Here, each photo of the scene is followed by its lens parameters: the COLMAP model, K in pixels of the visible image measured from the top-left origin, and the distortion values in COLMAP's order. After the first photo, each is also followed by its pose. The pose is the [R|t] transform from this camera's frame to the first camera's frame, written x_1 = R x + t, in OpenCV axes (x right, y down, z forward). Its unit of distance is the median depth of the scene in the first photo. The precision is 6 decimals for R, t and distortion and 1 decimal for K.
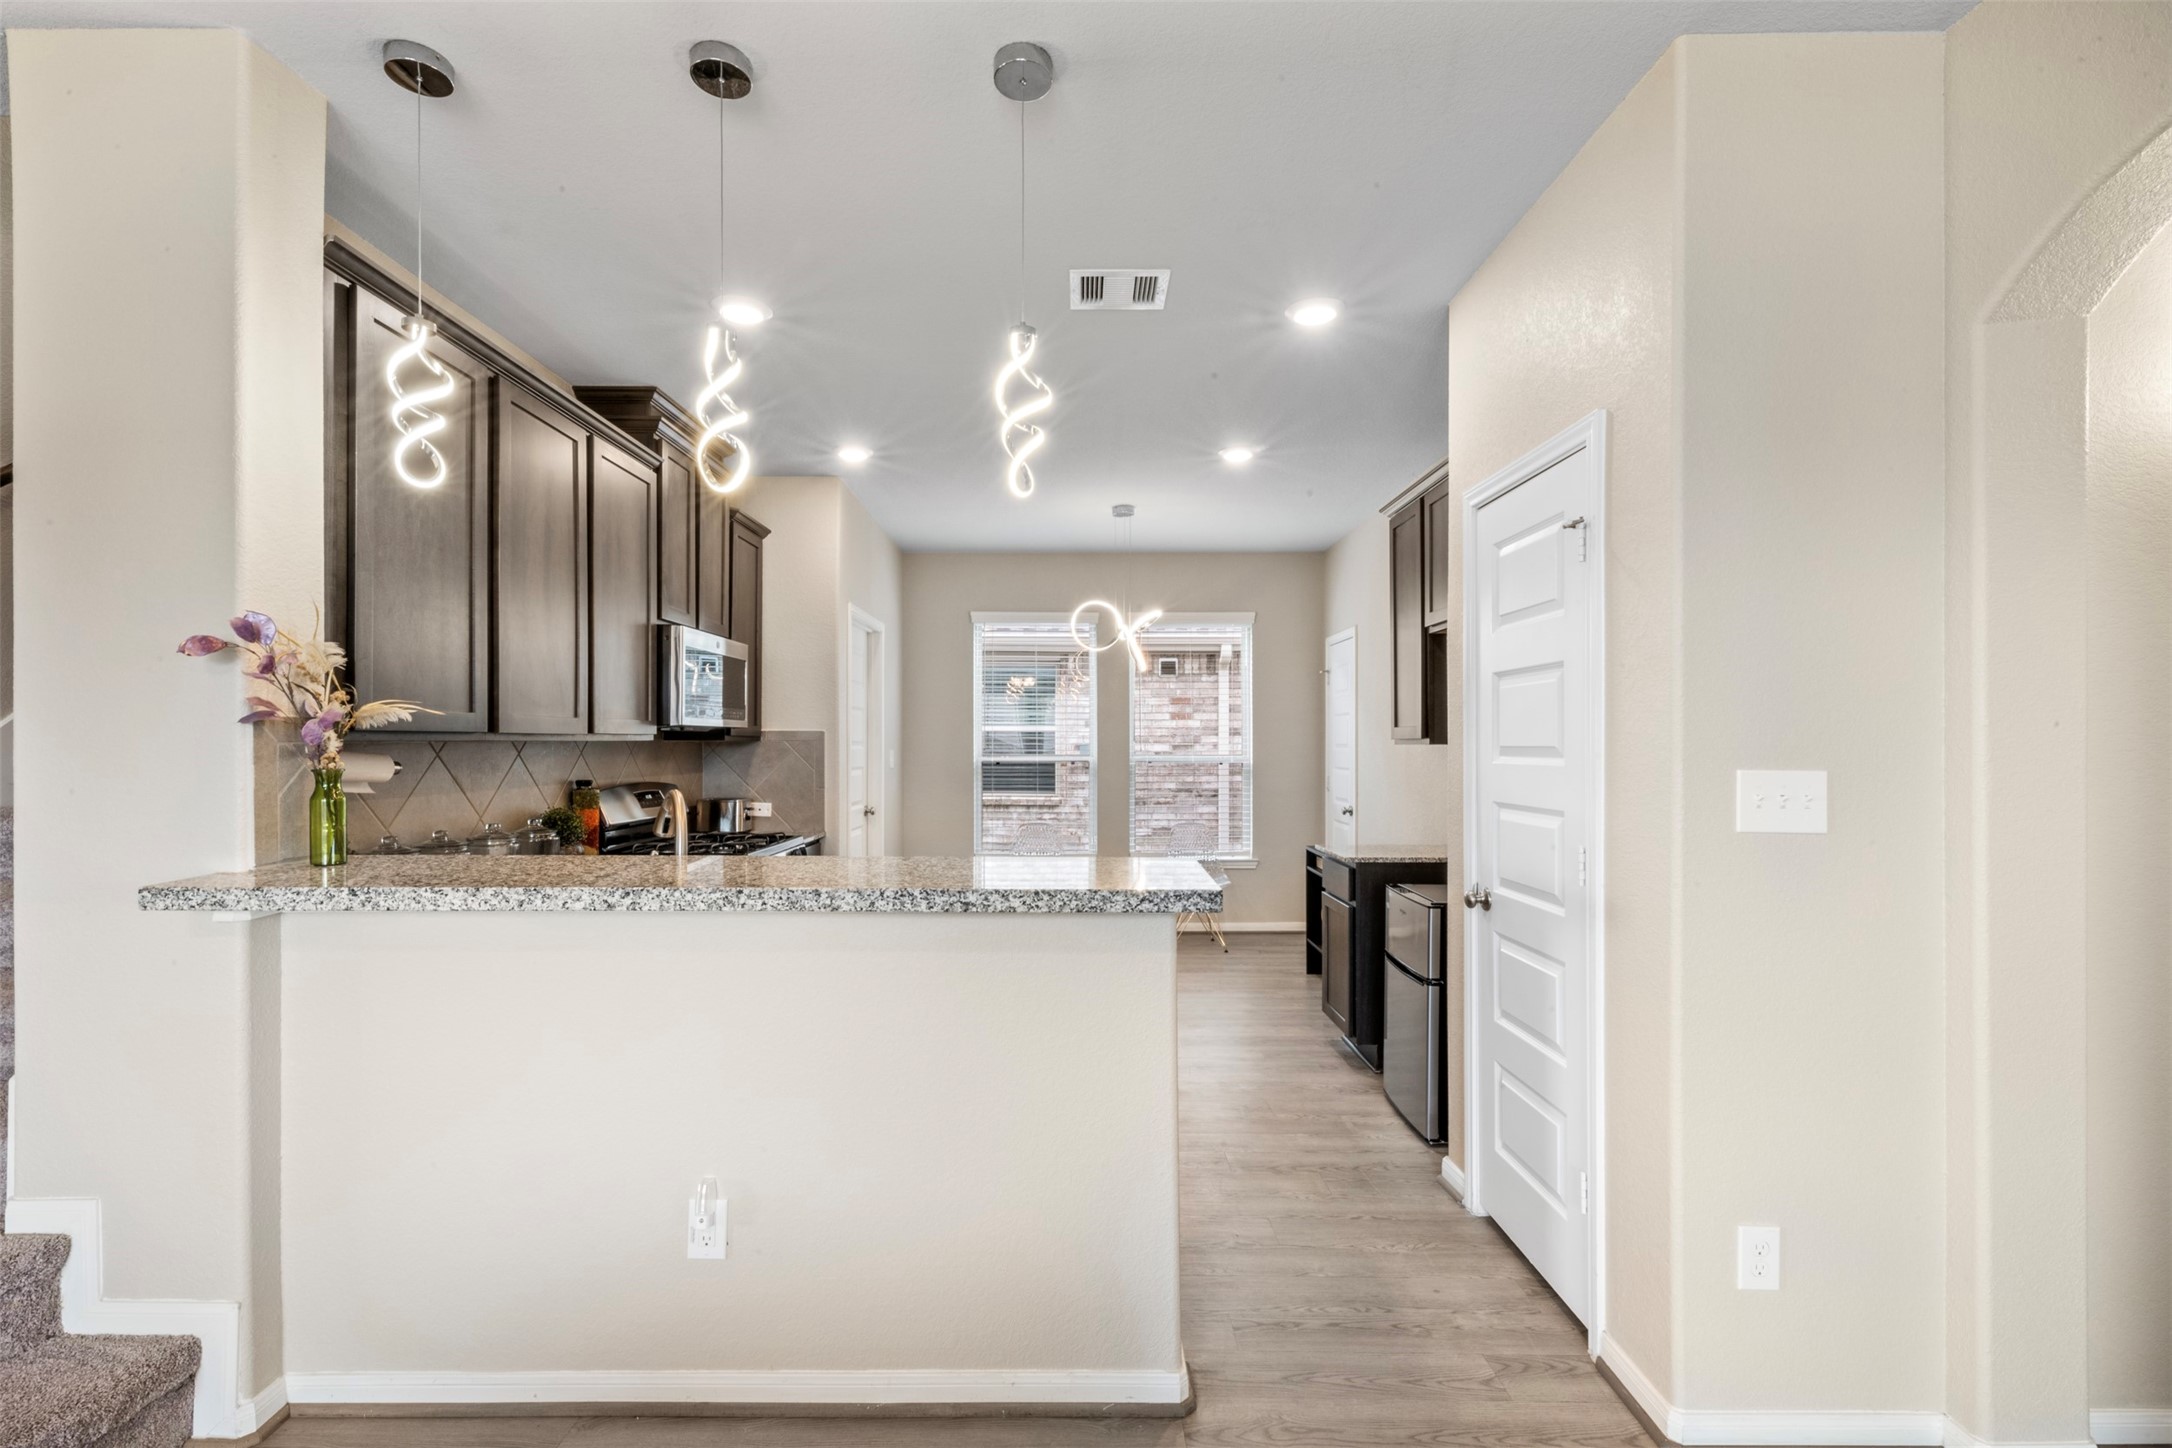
lens RADIAL K [[1002.0, 0, 1088.5], [0, 1002.0, 735.0], [0, 0, 1]] dist [0.000036, -0.000033]
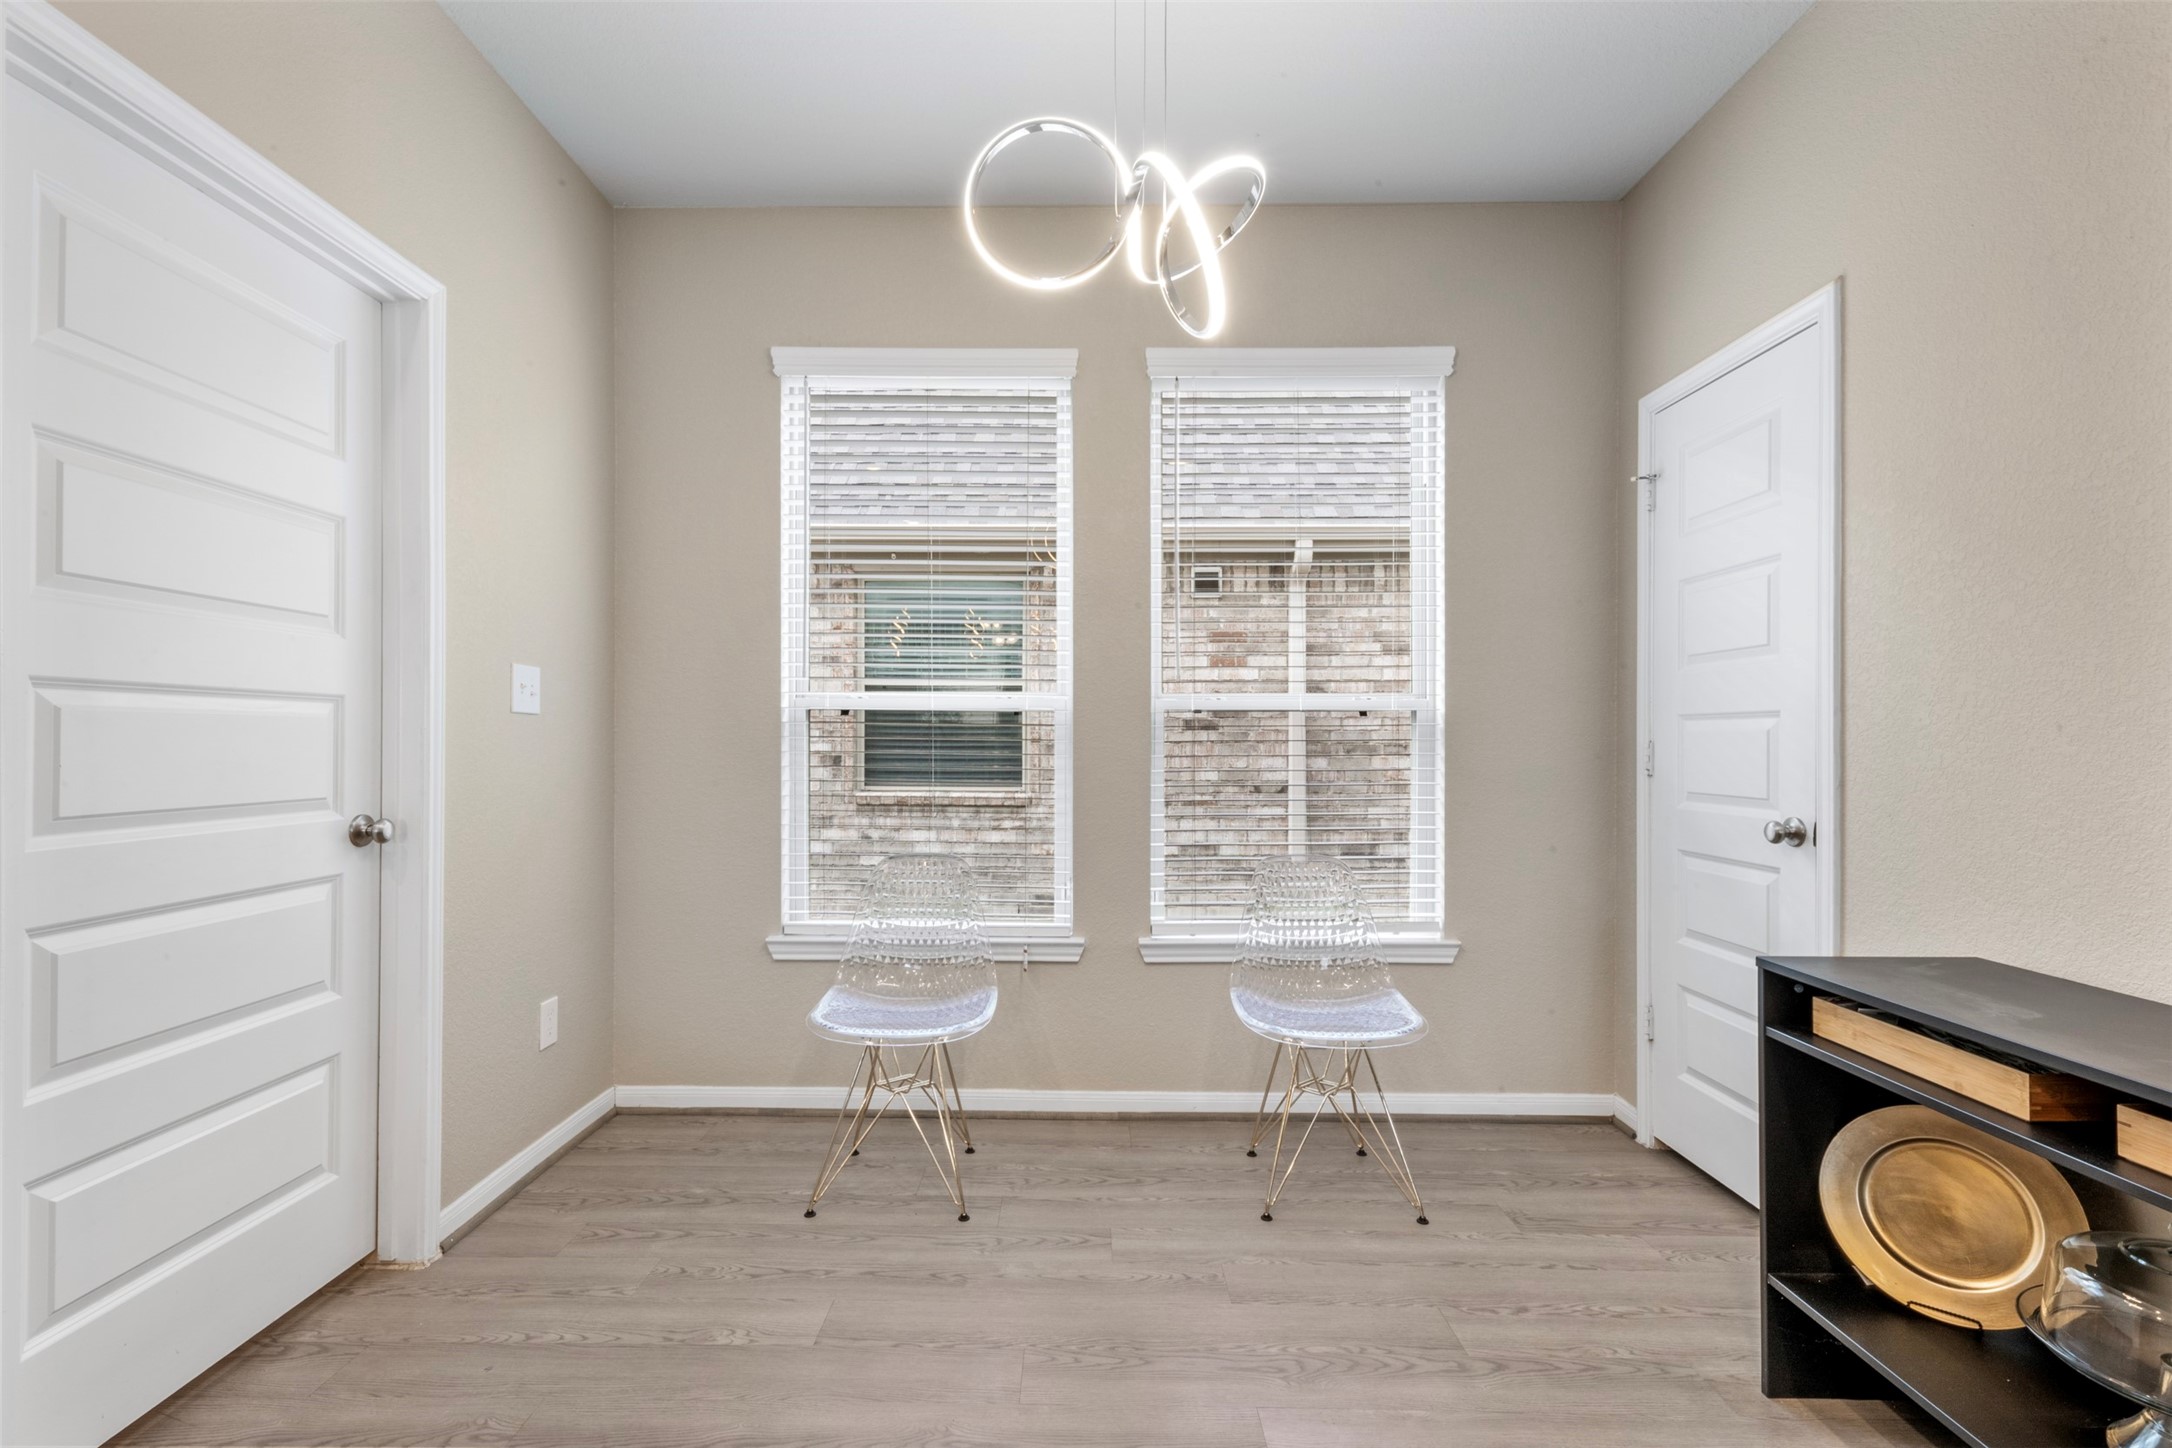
lens RADIAL K [[1002.0, 0, 1080.8], [0, 1002.0, 730.0], [0, 0, 1]] dist [0.000036, -0.000033]
pose [[0.999898, 0.002655, -0.014031, 0.011802], [-0.002683, 0.999994, -0.001974, 0.024724], [0.014026, 0.002012, 0.999900, 0.387343]]
